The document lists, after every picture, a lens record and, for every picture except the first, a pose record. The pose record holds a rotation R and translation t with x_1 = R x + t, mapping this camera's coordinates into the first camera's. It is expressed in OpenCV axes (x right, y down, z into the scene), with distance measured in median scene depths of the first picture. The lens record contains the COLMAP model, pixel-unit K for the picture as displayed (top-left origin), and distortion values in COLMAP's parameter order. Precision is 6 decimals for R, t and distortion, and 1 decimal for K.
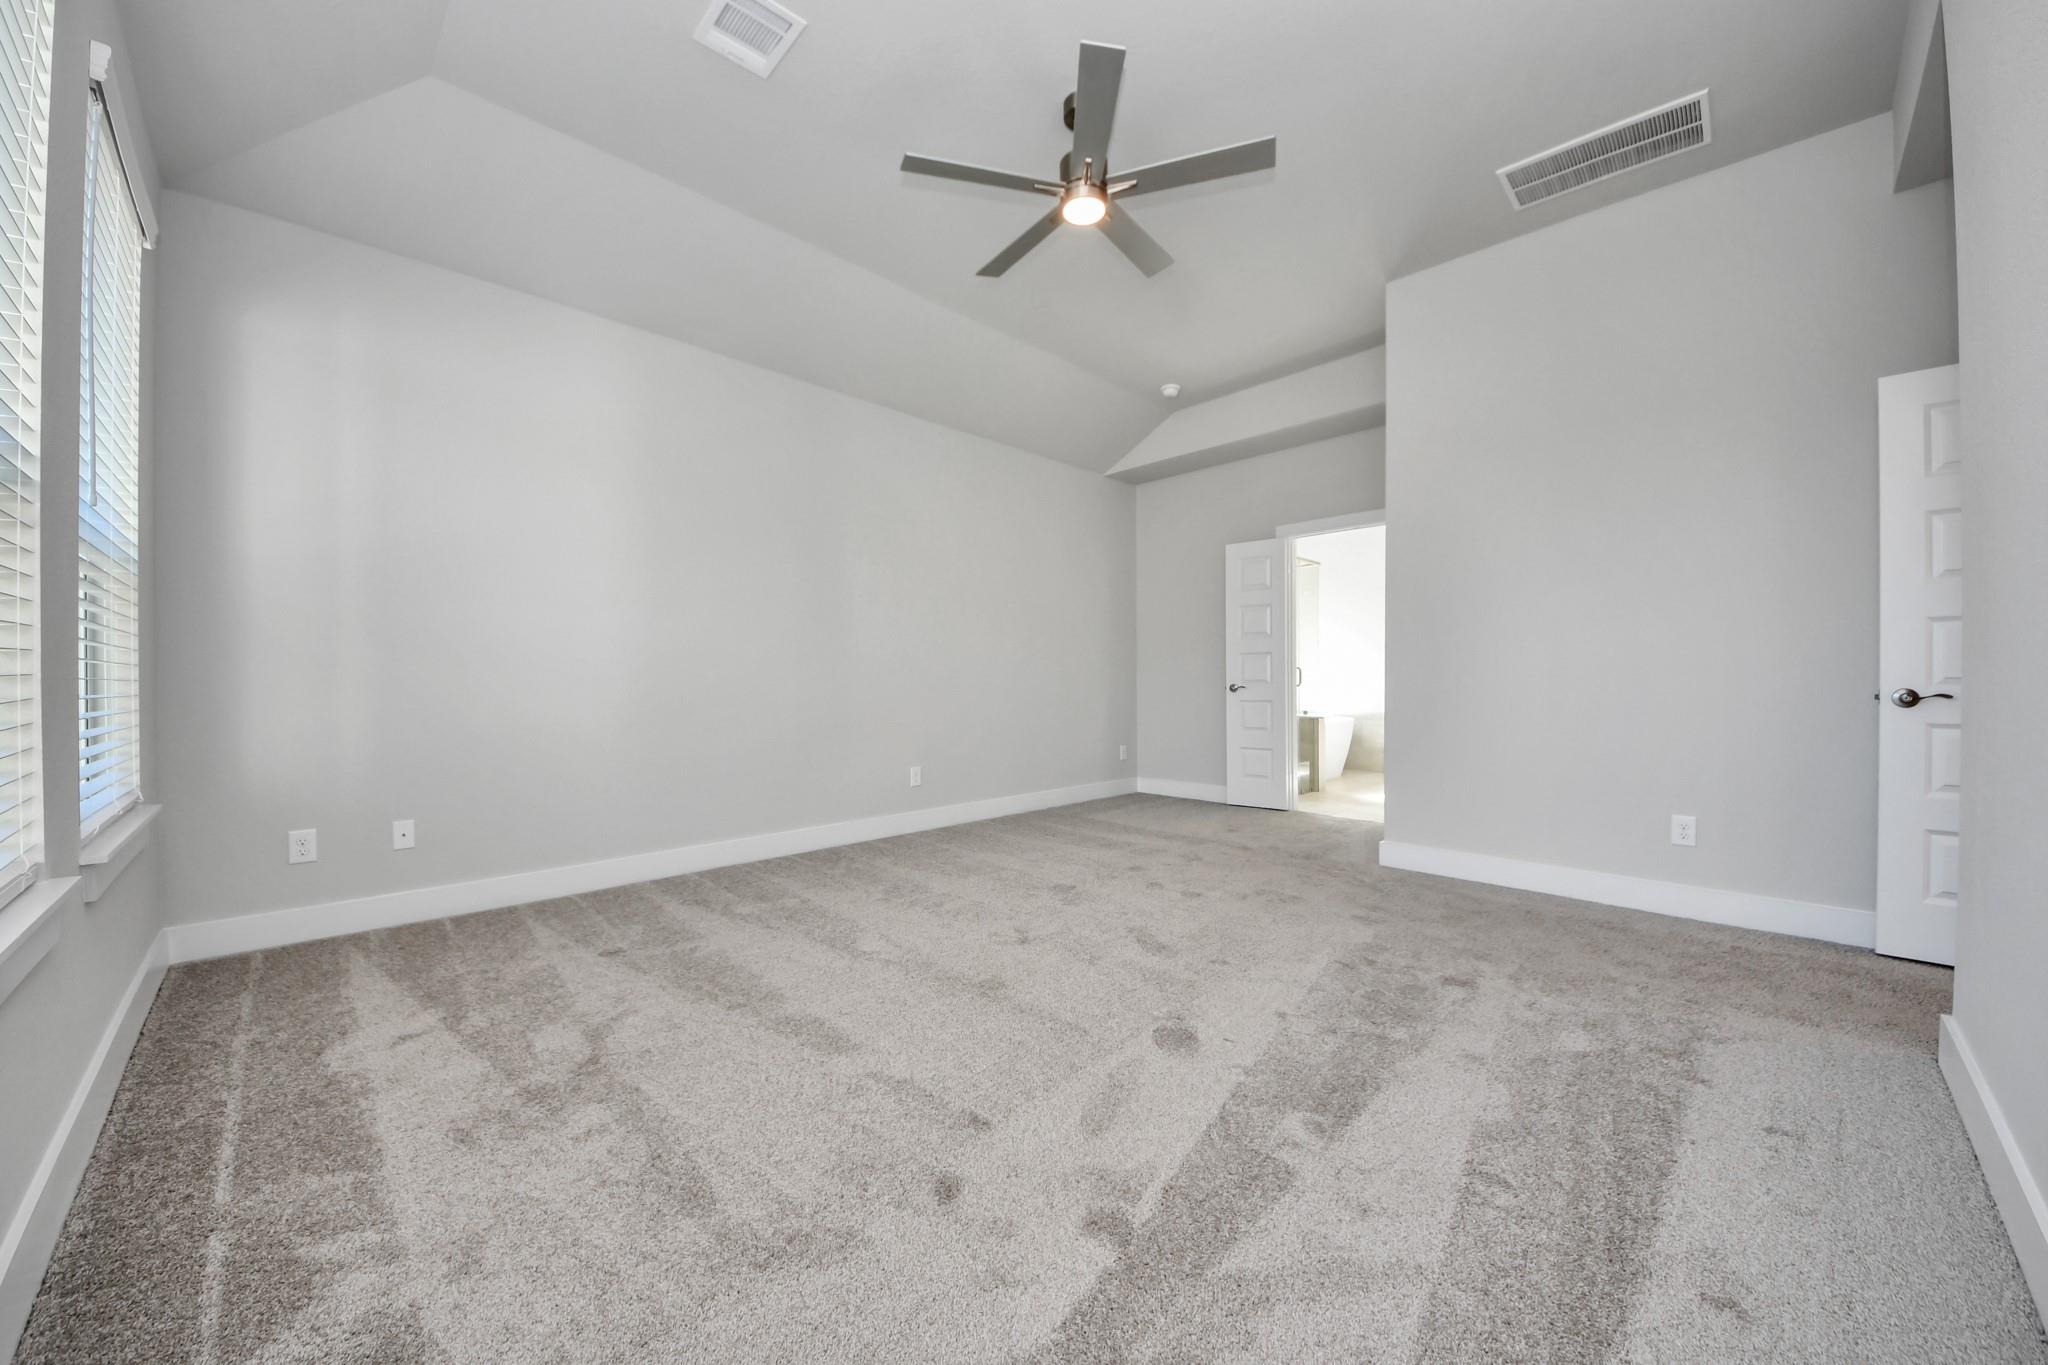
lens RADIAL K [[735.7, 0, 1020.6], [0, 735.7, 683.5], [0, 0, 1]] dist [-0.004109, -0.004700]
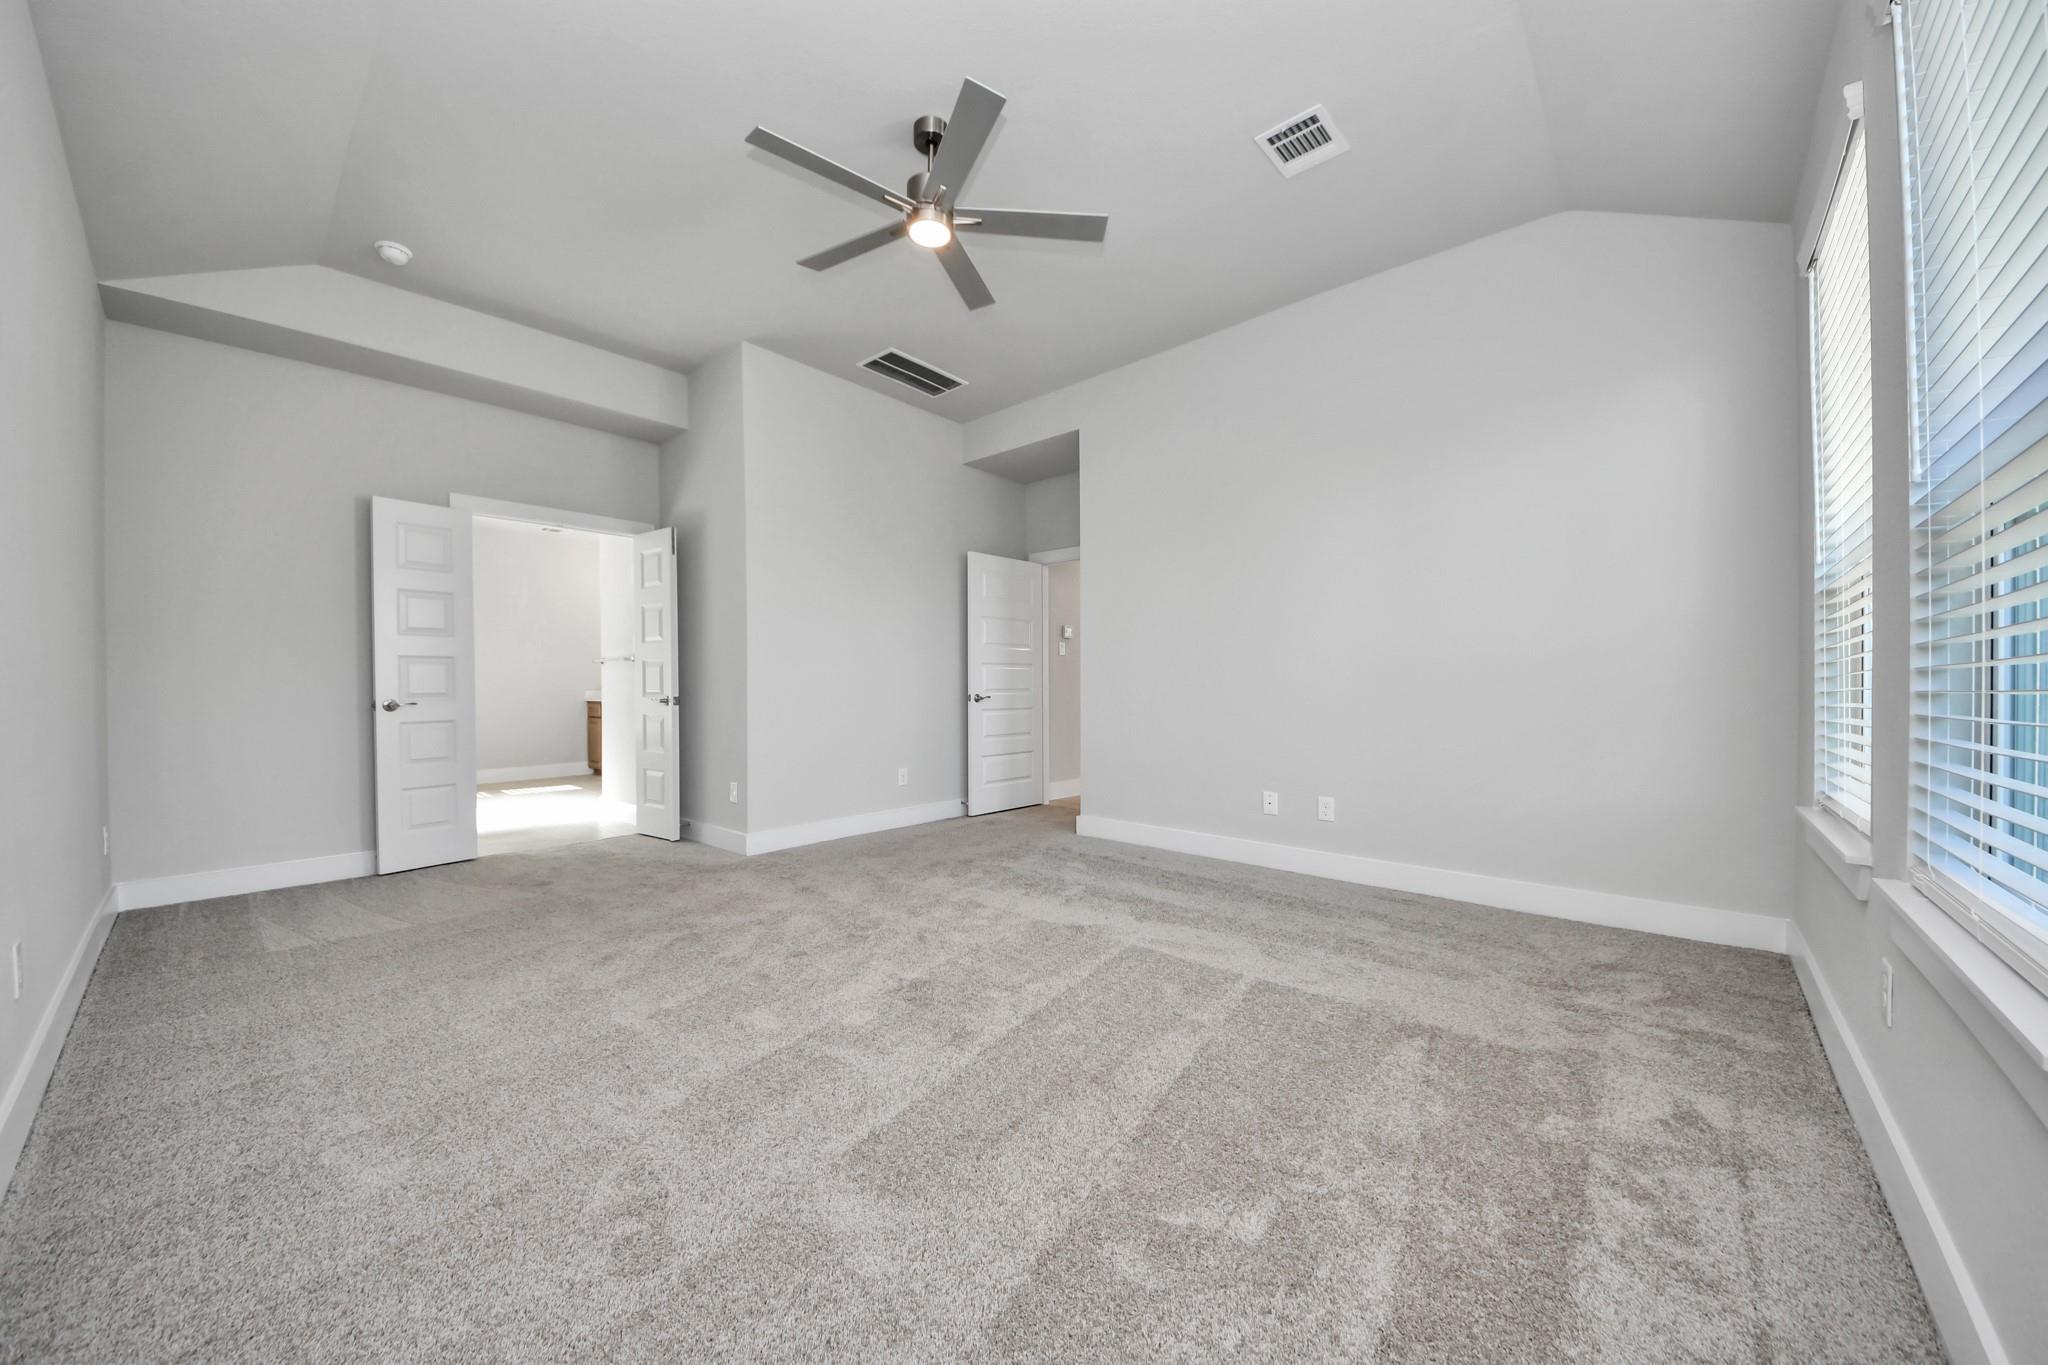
lens RADIAL K [[735.7, 0, 1019.5], [0, 735.7, 681.4], [0, 0, 1]] dist [-0.004109, -0.004700]
pose [[-0.088591, 0.004717, 0.996057, -0.488353], [0.010459, 0.999938, -0.003805, -0.008674], [-0.996013, 0.010080, -0.088635, 0.505285]]
